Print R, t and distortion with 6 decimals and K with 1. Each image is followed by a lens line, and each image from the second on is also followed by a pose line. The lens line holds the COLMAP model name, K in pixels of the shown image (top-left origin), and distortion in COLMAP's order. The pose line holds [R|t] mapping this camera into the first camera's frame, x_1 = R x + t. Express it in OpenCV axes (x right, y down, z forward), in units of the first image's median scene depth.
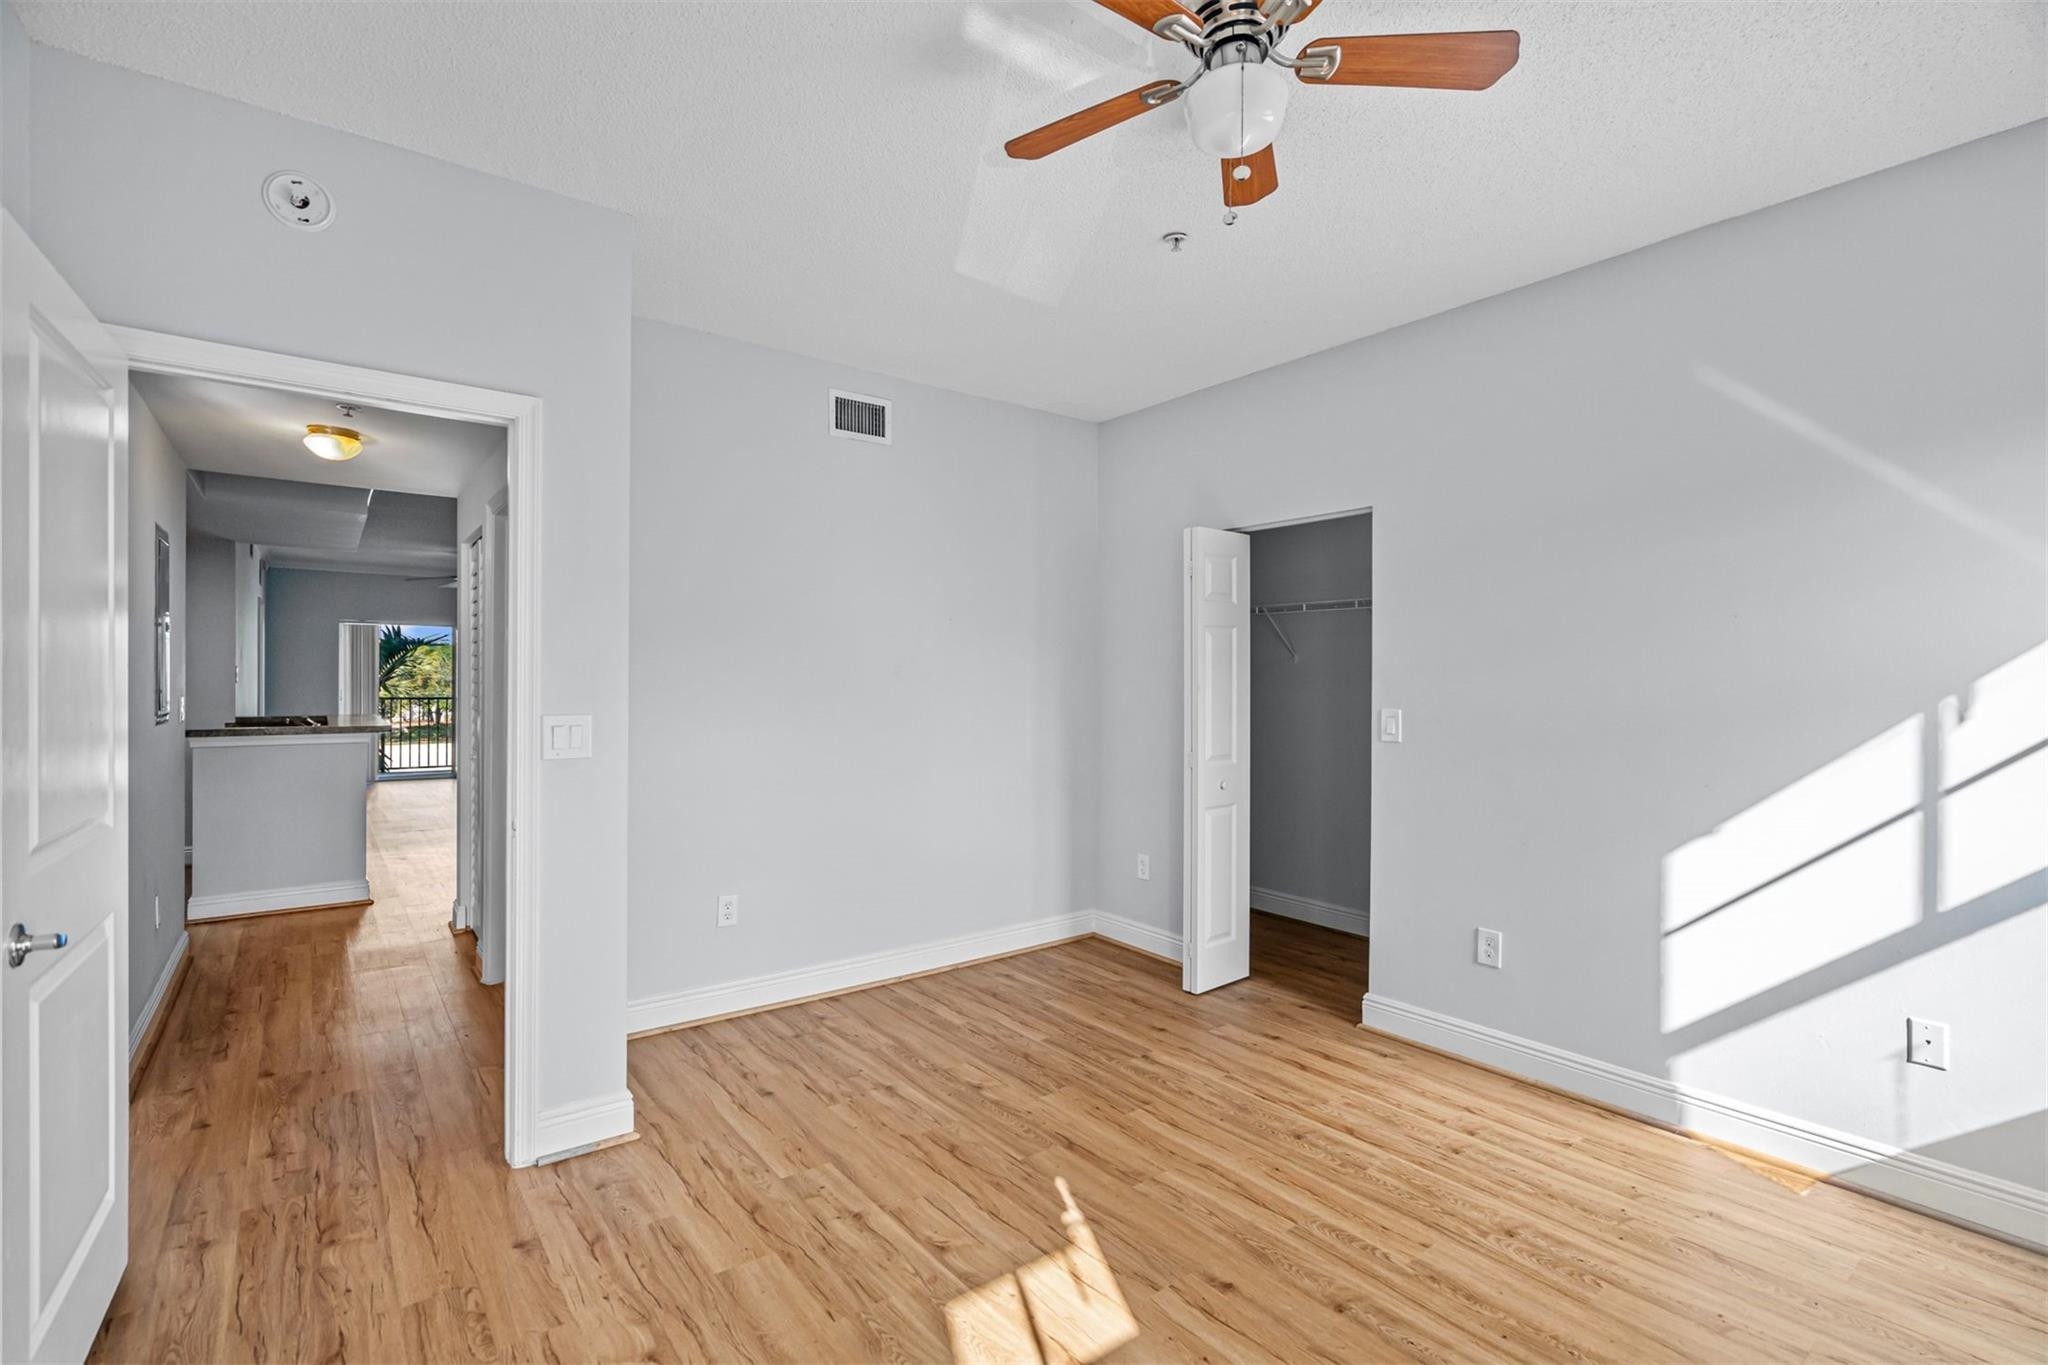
lens RADIAL K [[918.5, 0, 1012.5], [0, 918.5, 680.0], [0, 0, 1]] dist [-0.000948, -0.000087]
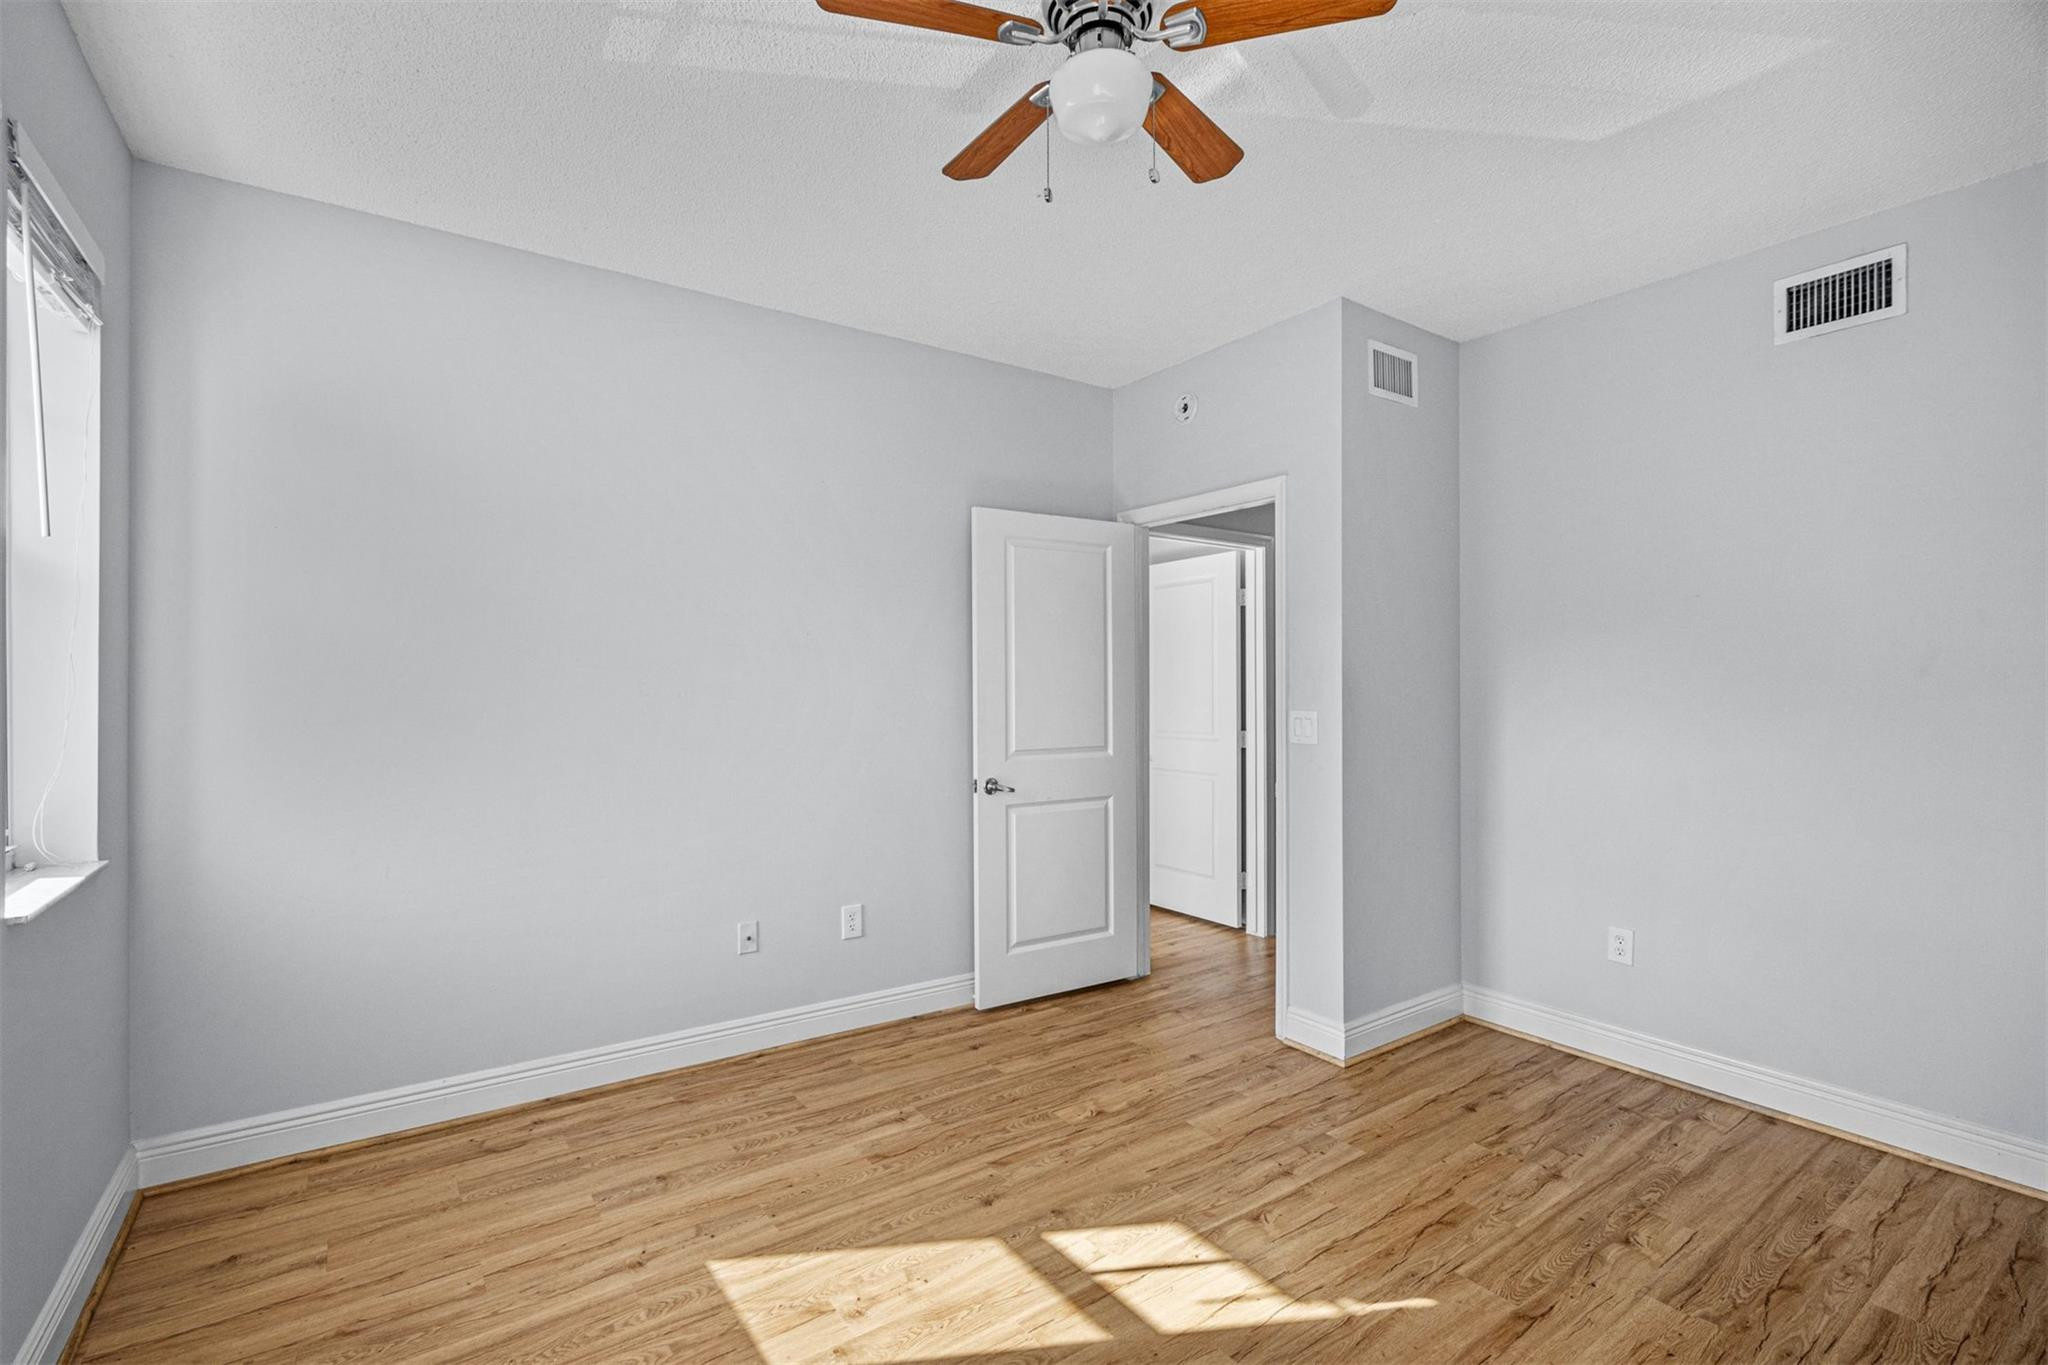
lens RADIAL K [[922.9, 0, 1024.0], [0, 922.9, 682.5], [0, 0, 1]] dist [0.000677, -0.000156]
pose [[-0.034059, -0.009347, -0.999376, 0.724560], [-0.001397, 0.999956, -0.009304, 0.009896], [0.999419, 0.001080, -0.034070, 0.558909]]
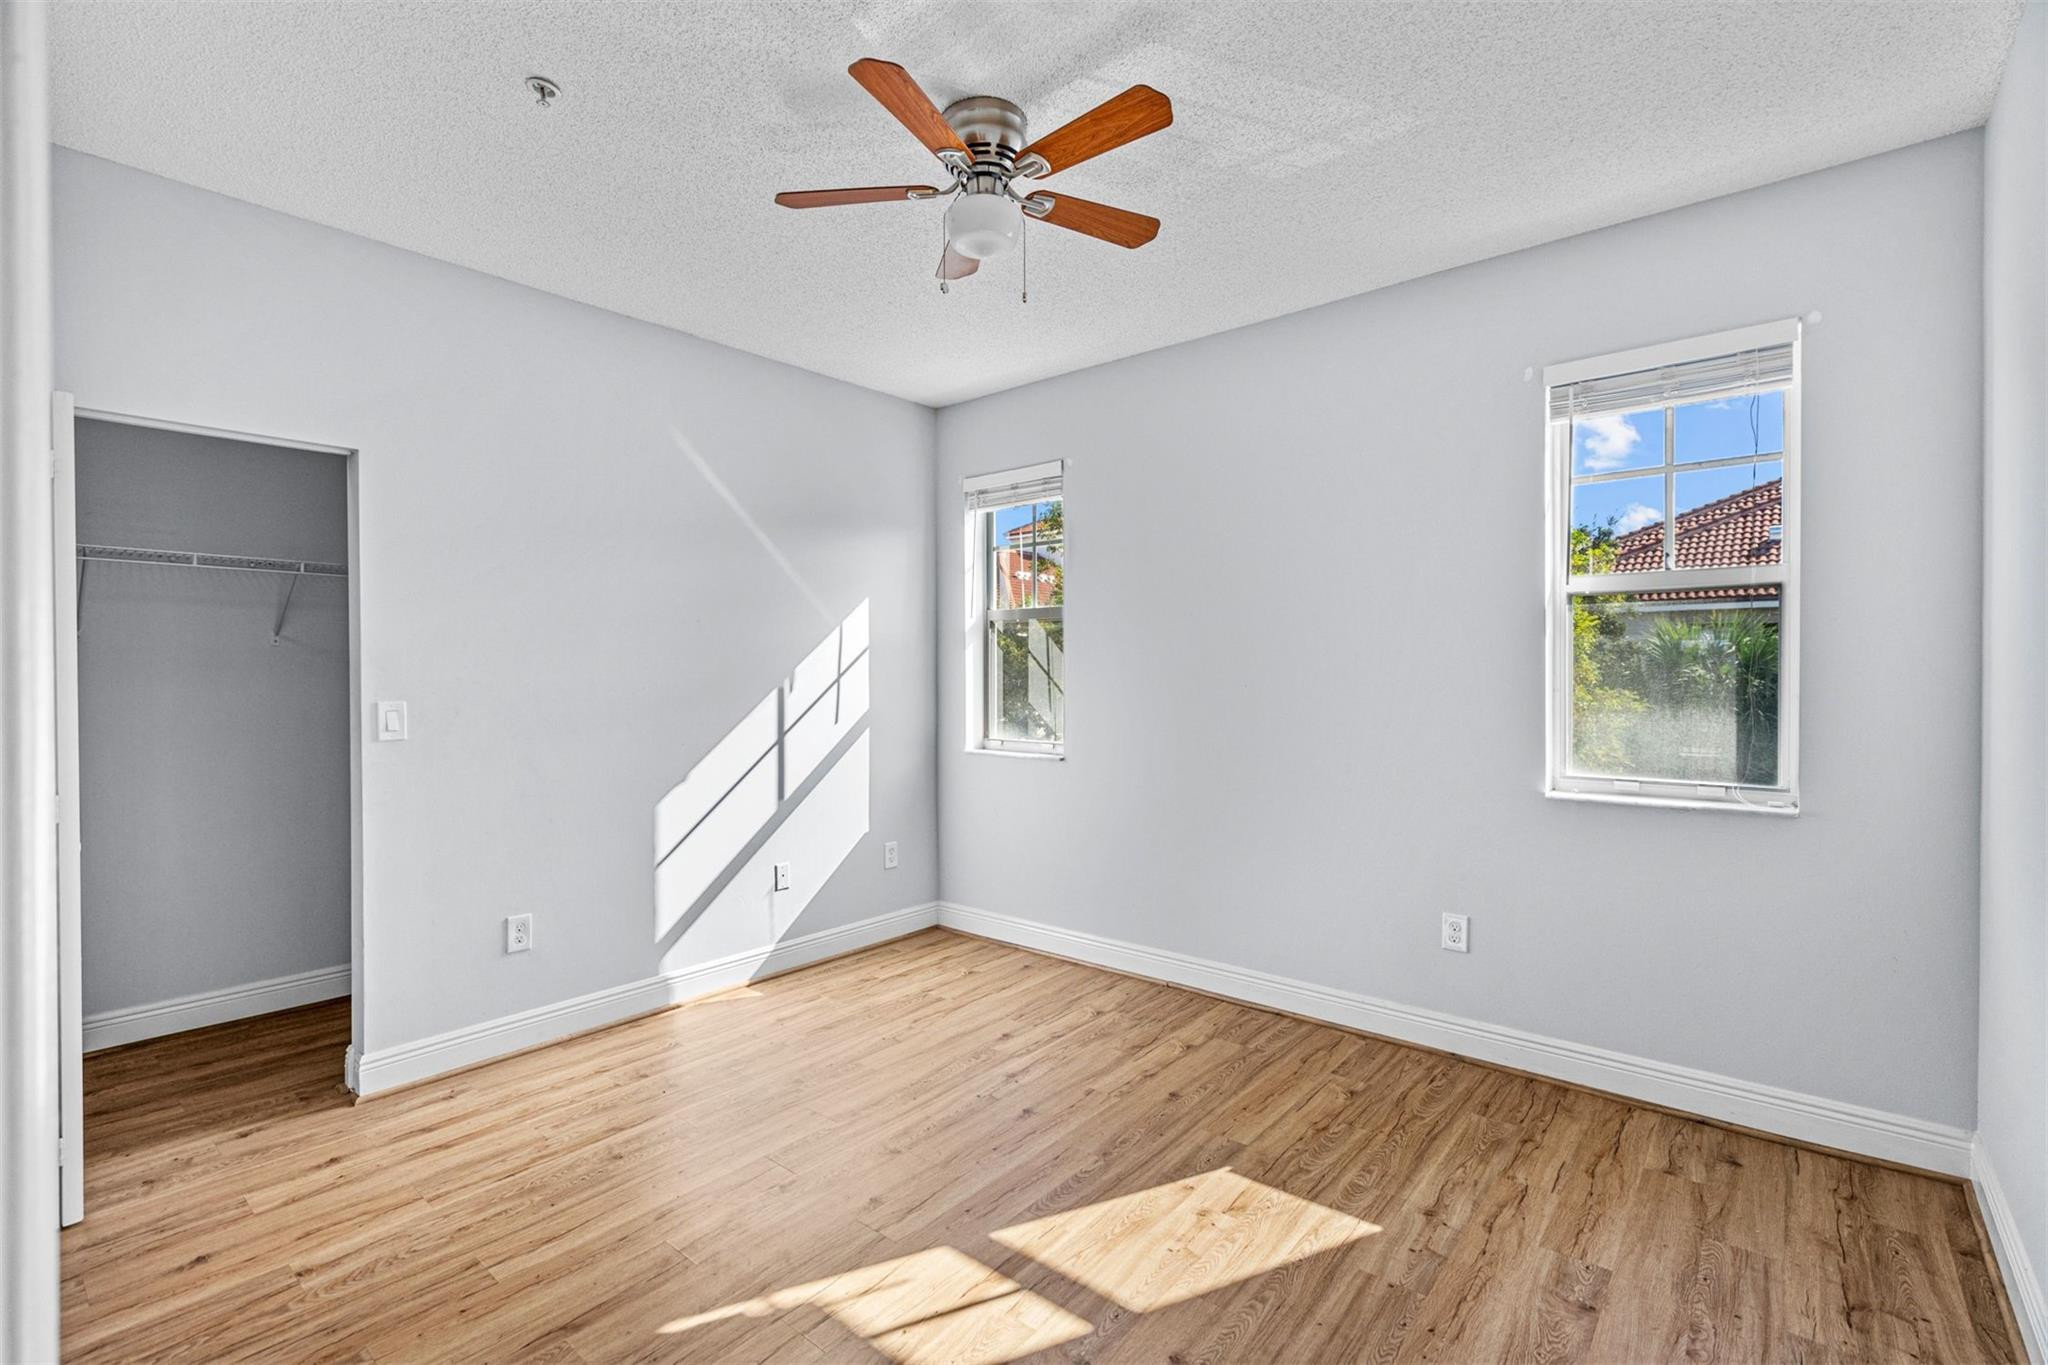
lens RADIAL K [[918.5, 0, 1012.5], [0, 918.5, 680.0], [0, 0, 1]] dist [-0.000948, -0.000087]
pose [[-0.206091, -0.010885, 0.978472, -0.612685], [0.002122, 0.999931, 0.011571, 0.003828], [-0.978531, 0.004461, -0.206053, 0.723334]]
